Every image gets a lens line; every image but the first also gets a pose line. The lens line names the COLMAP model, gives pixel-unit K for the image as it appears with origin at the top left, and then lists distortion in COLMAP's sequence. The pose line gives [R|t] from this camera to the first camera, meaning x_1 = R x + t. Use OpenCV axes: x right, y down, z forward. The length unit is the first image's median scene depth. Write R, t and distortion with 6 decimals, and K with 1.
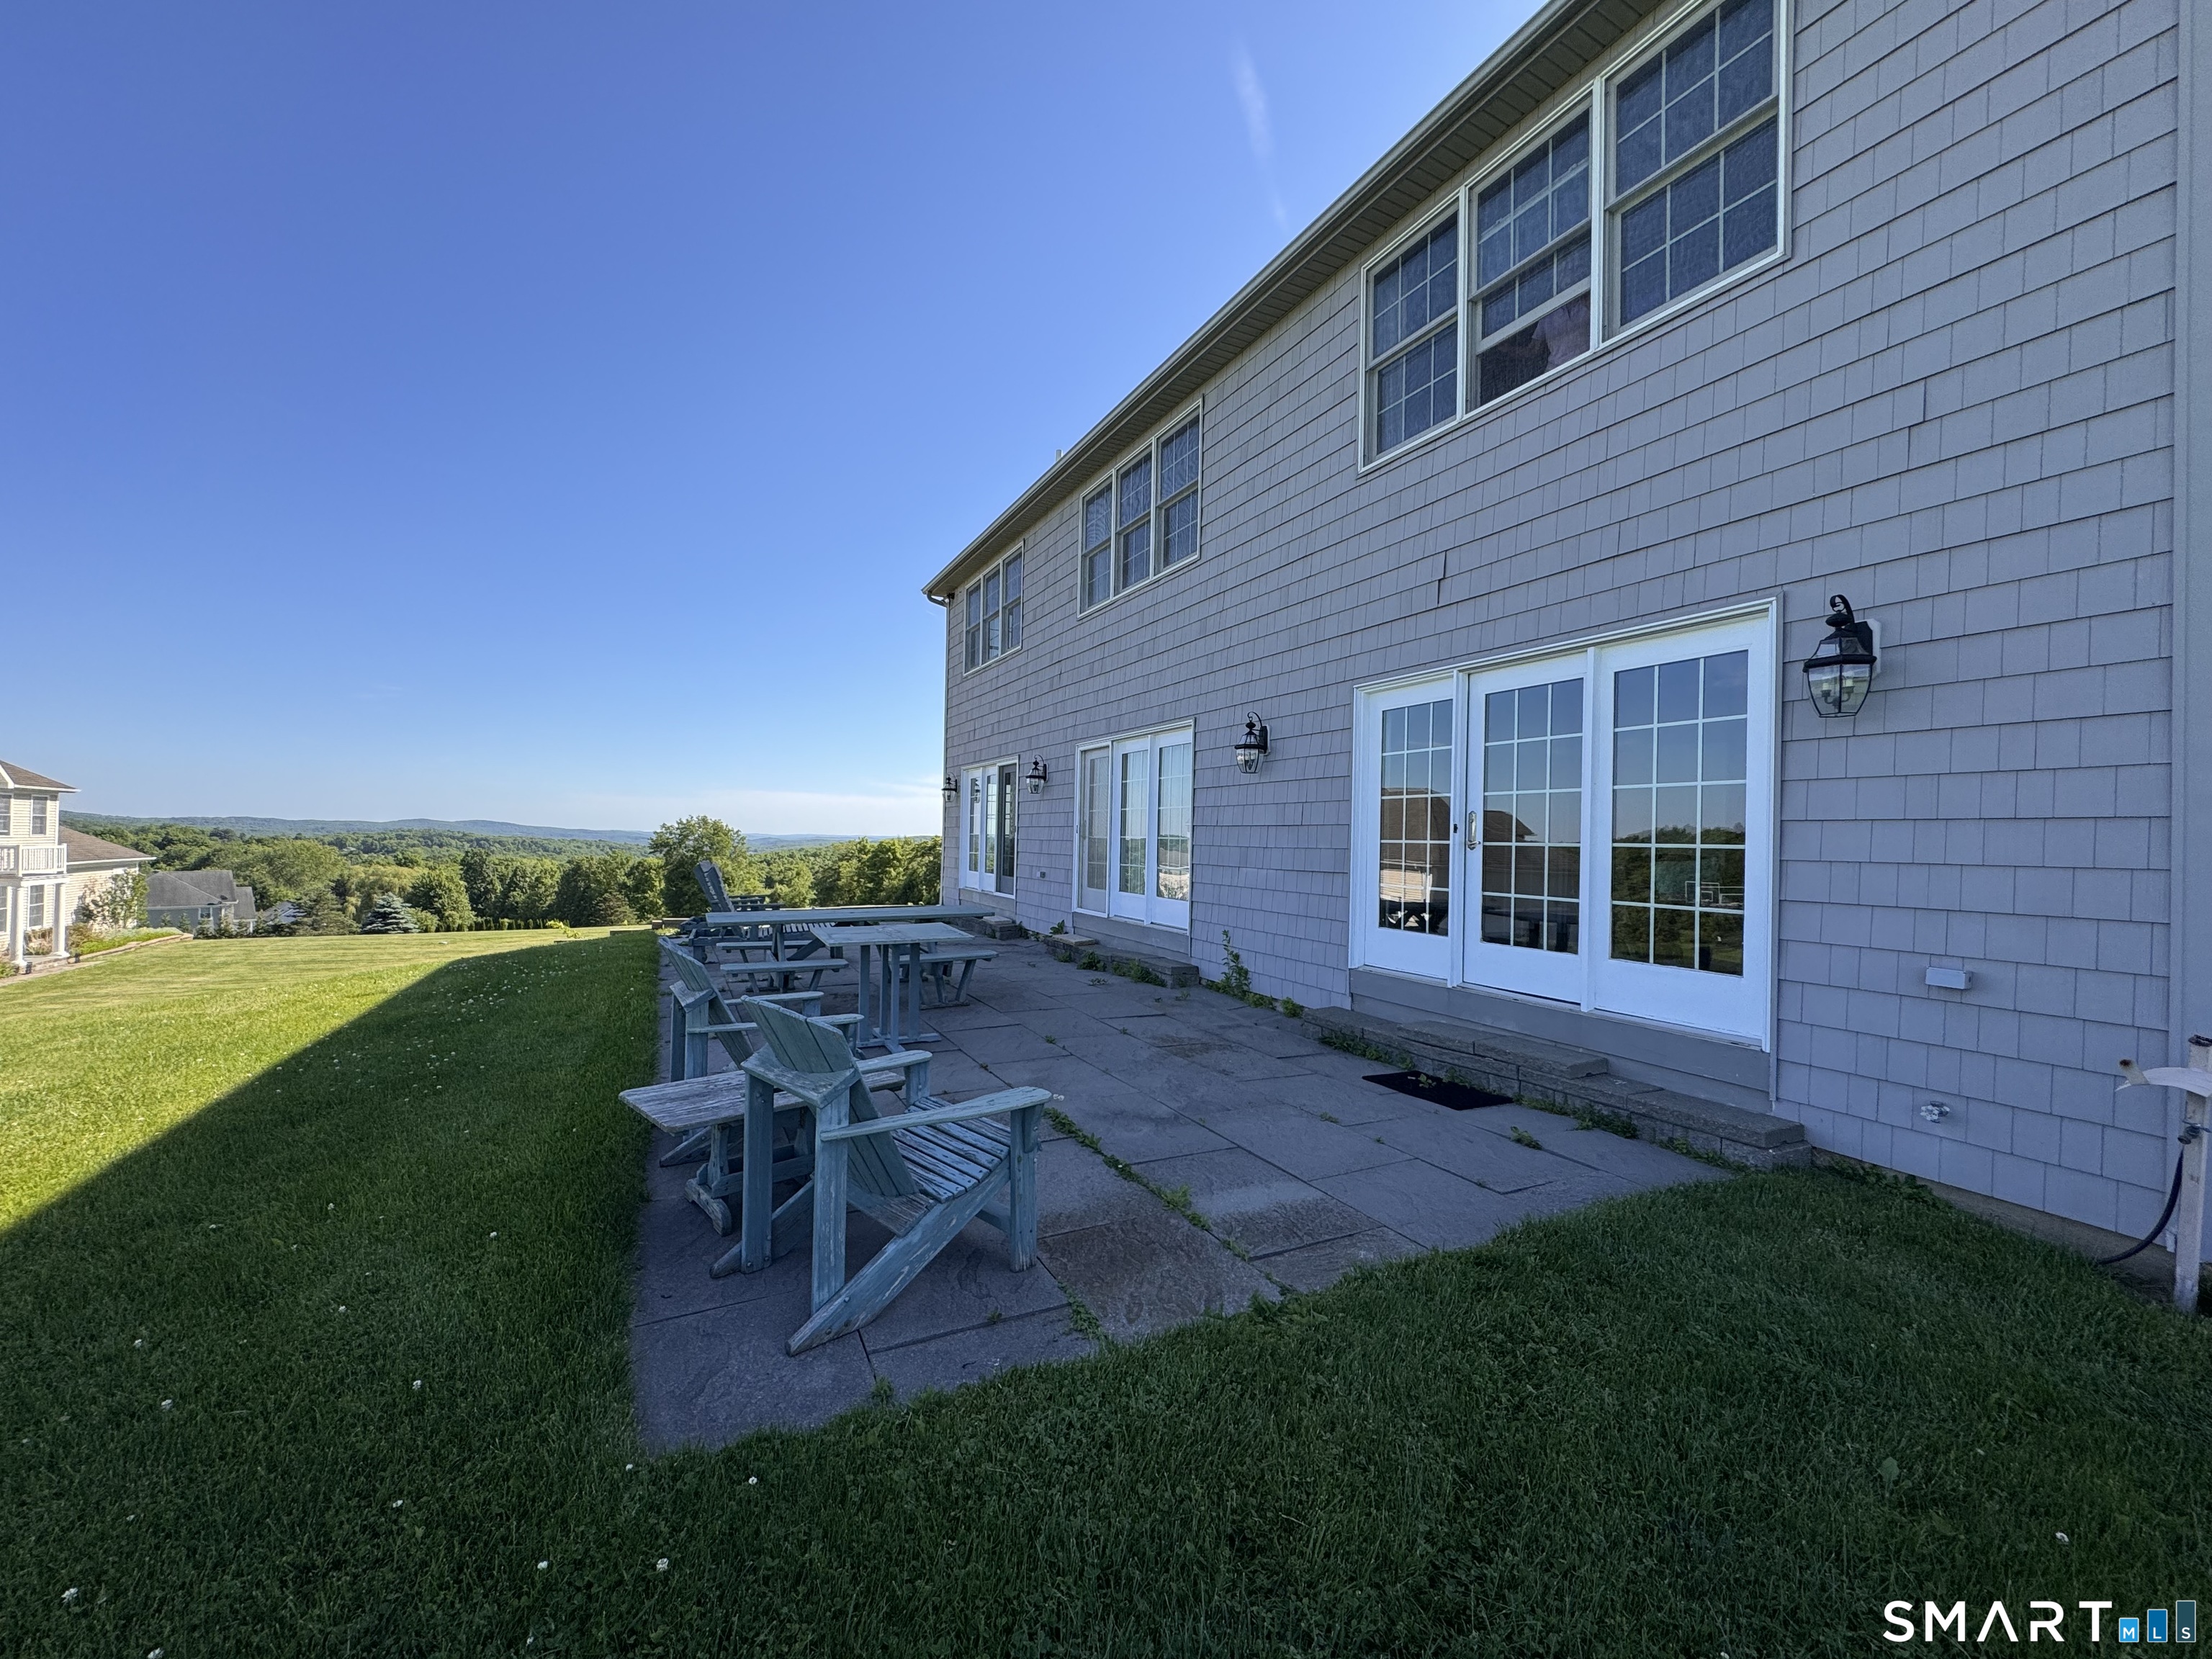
lens RADIAL K [[882.0, 0, 1105.9], [0, 882.0, 830.5], [0, 0, 1]] dist [0.001069, 0.000152]
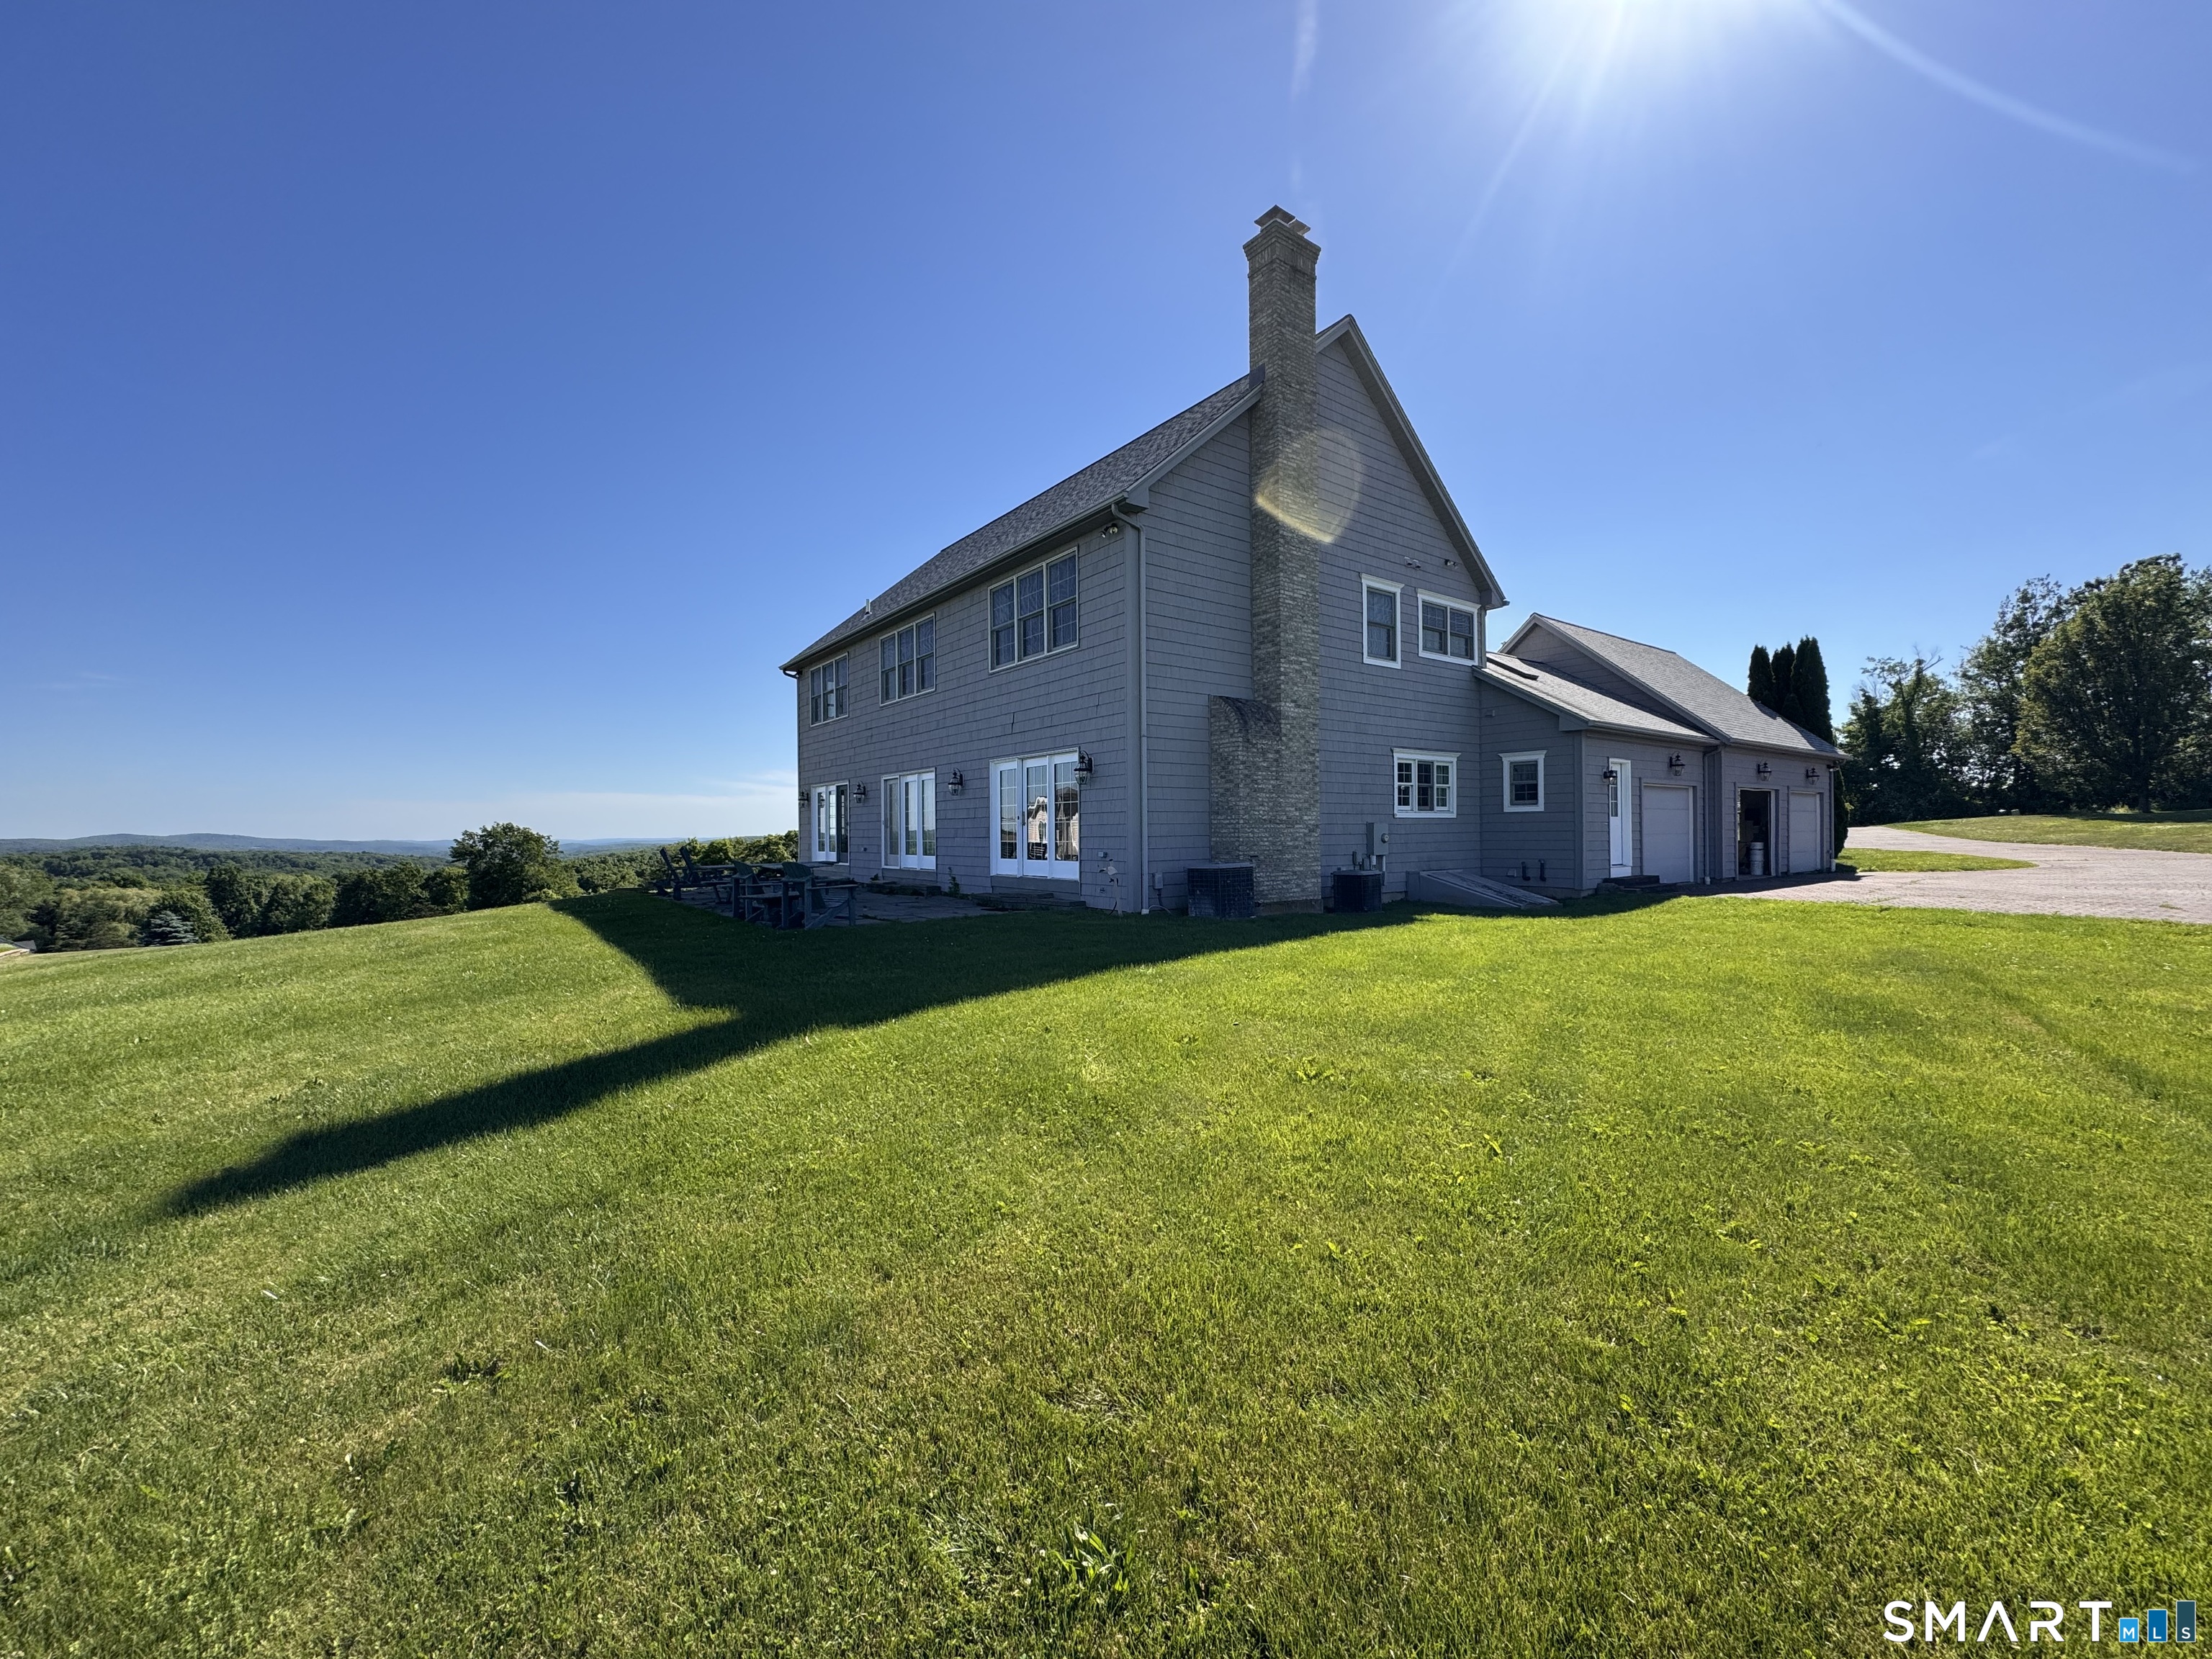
lens RADIAL K [[882.0, 0, 1102.1], [0, 882.0, 838.7], [0, 0, 1]] dist [0.001069, 0.000152]
pose [[0.984059, -0.029785, 0.175333, 0.091660], [0.026796, 0.999453, 0.019392, 0.008346], [-0.175814, -0.014385, 0.984318, -0.868886]]
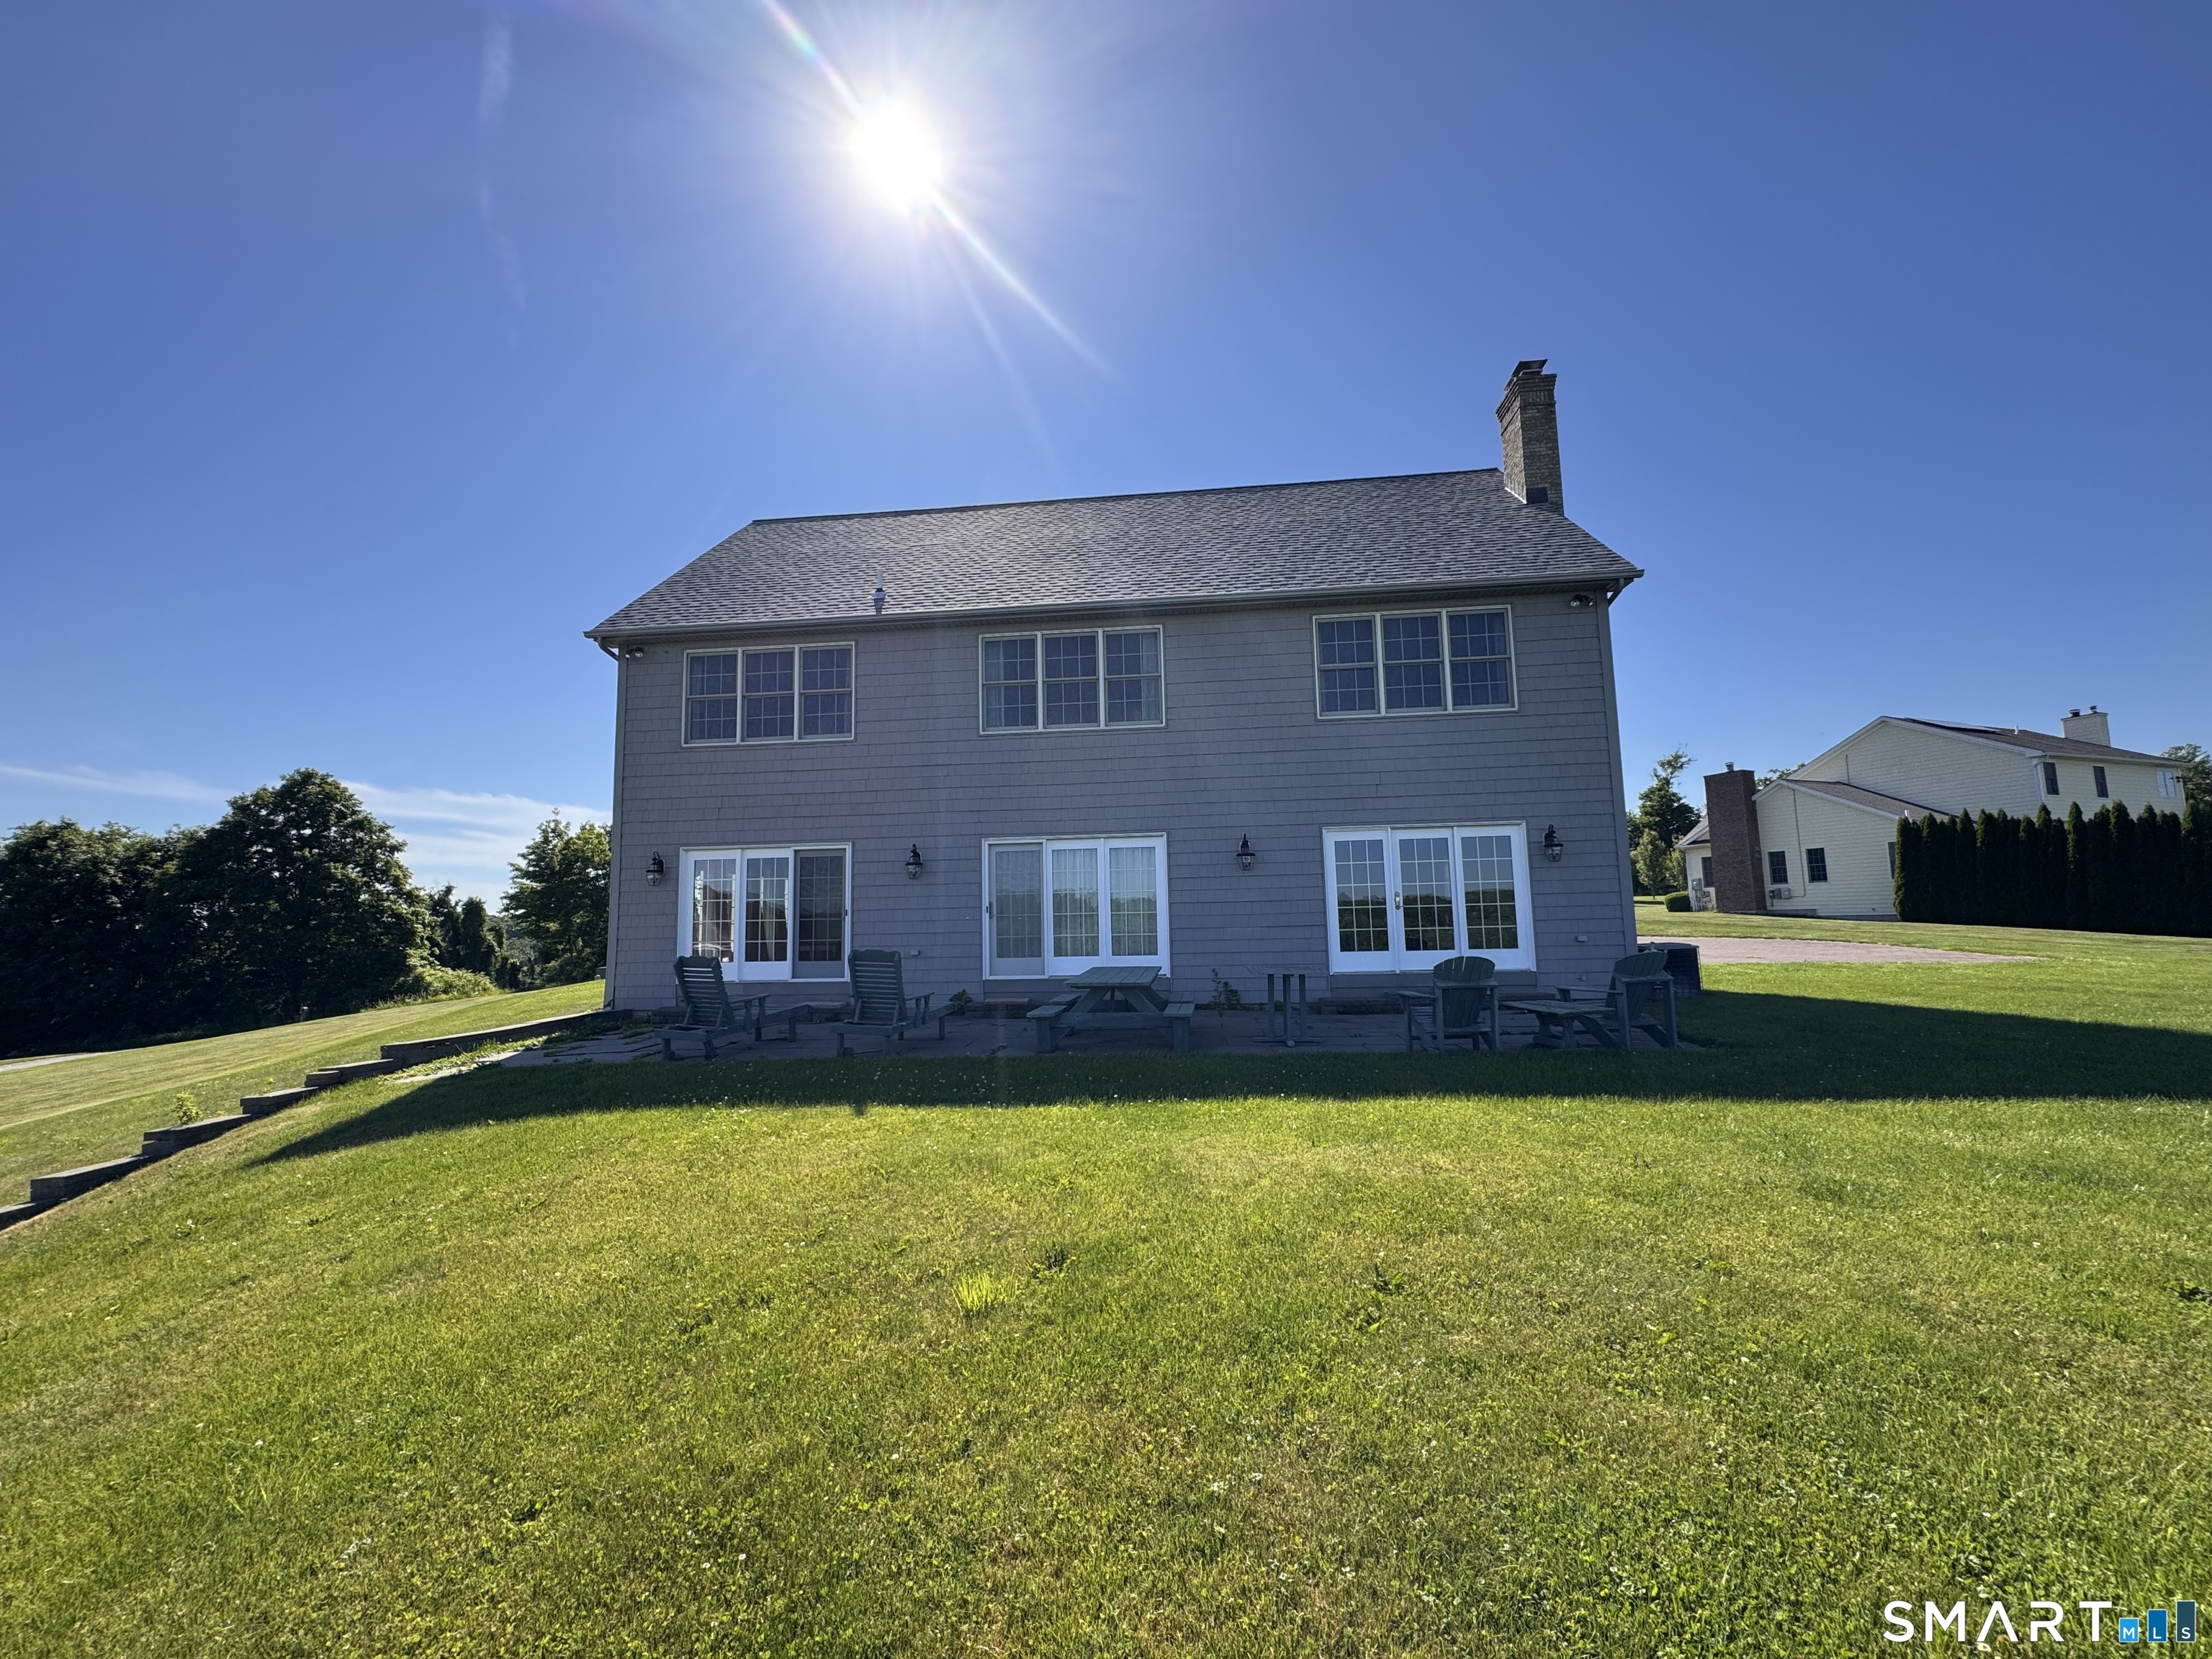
lens RADIAL K [[882.0, 0, 1107.2], [0, 882.0, 826.9], [0, 0, 1]] dist [0.001069, 0.000152]
pose [[0.539910, 0.054815, 0.839936, -0.952530], [0.025275, 0.996371, -0.081271, -0.011822], [-0.841343, 0.065109, 0.536565, 0.215029]]
